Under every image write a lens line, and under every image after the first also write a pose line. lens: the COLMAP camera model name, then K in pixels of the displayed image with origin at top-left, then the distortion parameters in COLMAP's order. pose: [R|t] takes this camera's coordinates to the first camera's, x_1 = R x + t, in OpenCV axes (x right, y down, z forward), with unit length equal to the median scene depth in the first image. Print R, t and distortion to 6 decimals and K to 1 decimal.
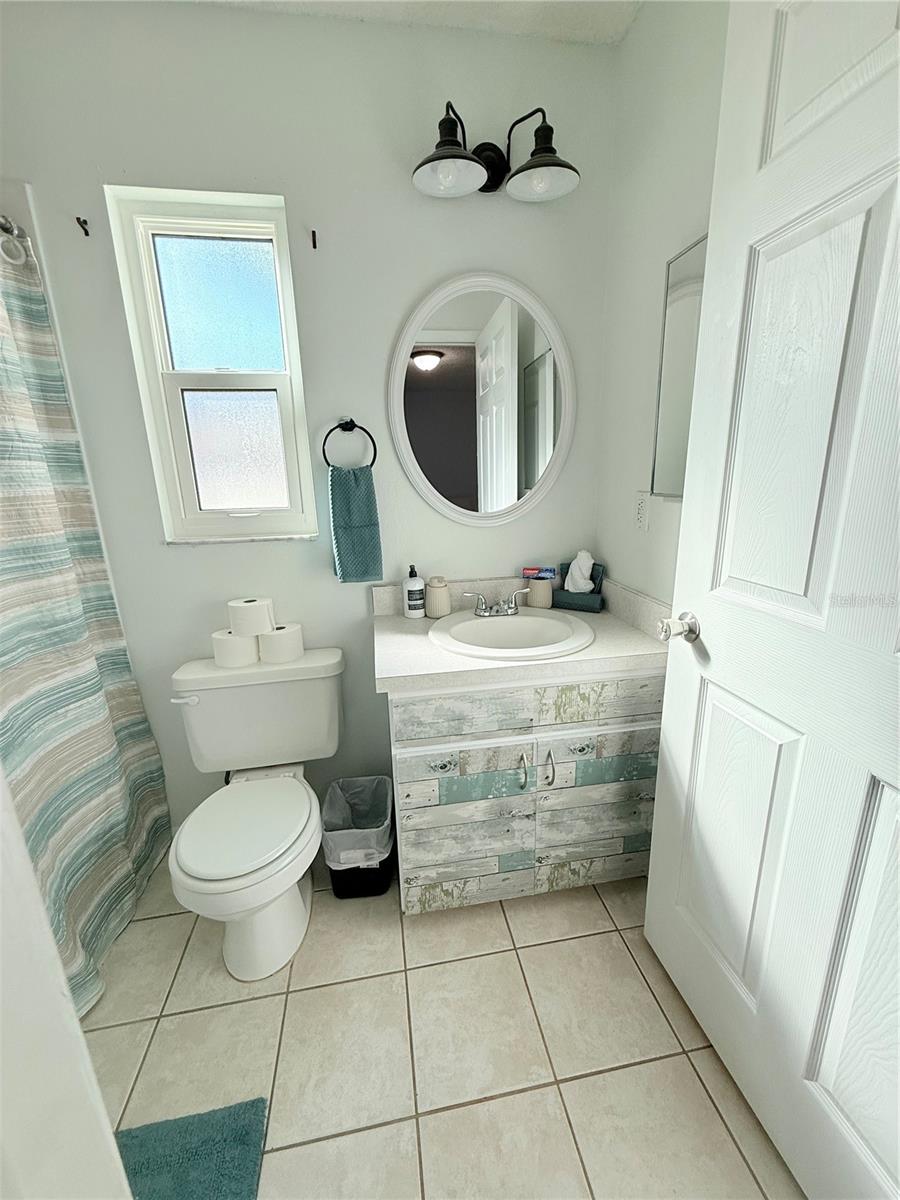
lens RADIAL K [[478.7, 0, 449.1], [0, 478.7, 598.9], [0, 0, 1]] dist [0.001194, 0.000598]
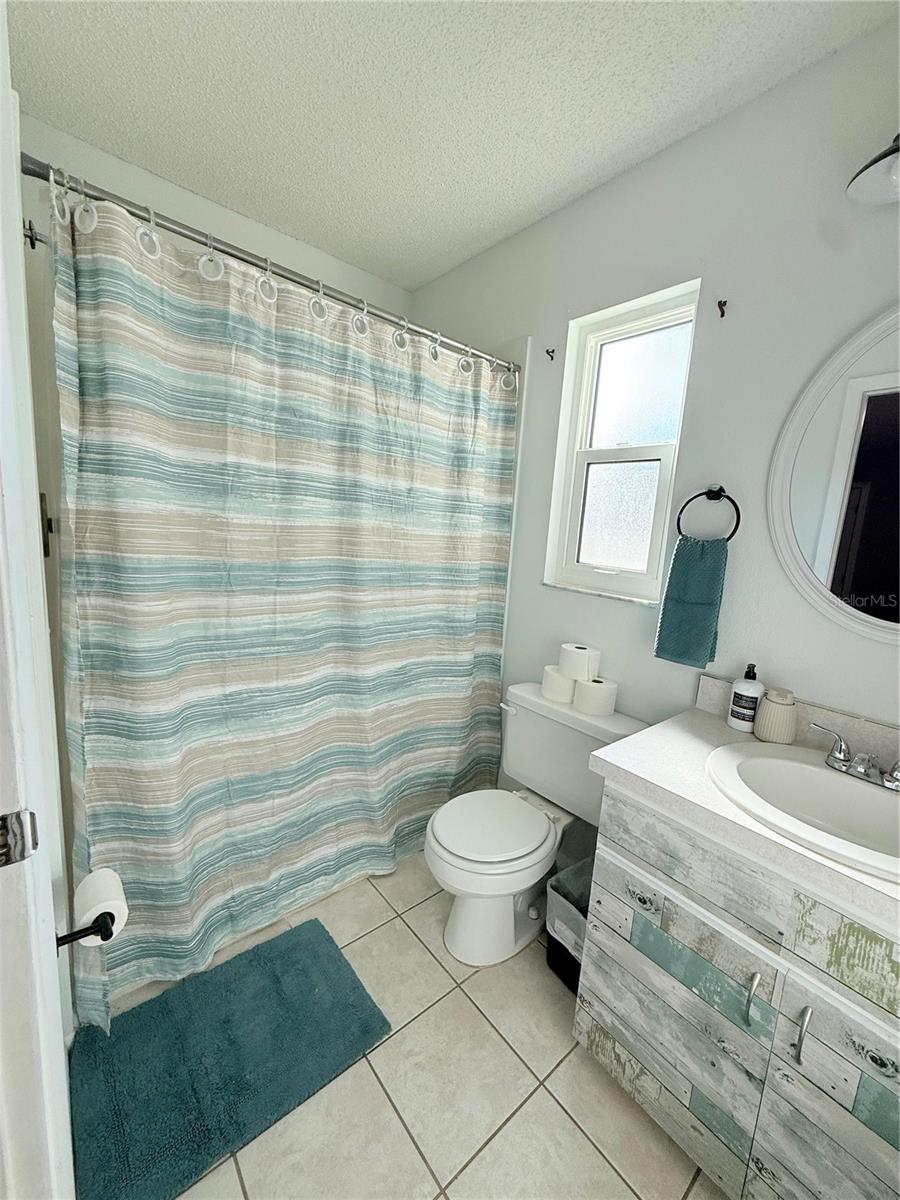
lens RADIAL K [[478.7, 0, 449.1], [0, 478.7, 598.9], [0, 0, 1]] dist [0.001194, 0.000598]
pose [[0.500716, 0.196646, -0.842979, 0.378343], [-0.296973, 0.953773, 0.046095, -0.072215], [0.813075, 0.227262, 0.535967, 0.166820]]
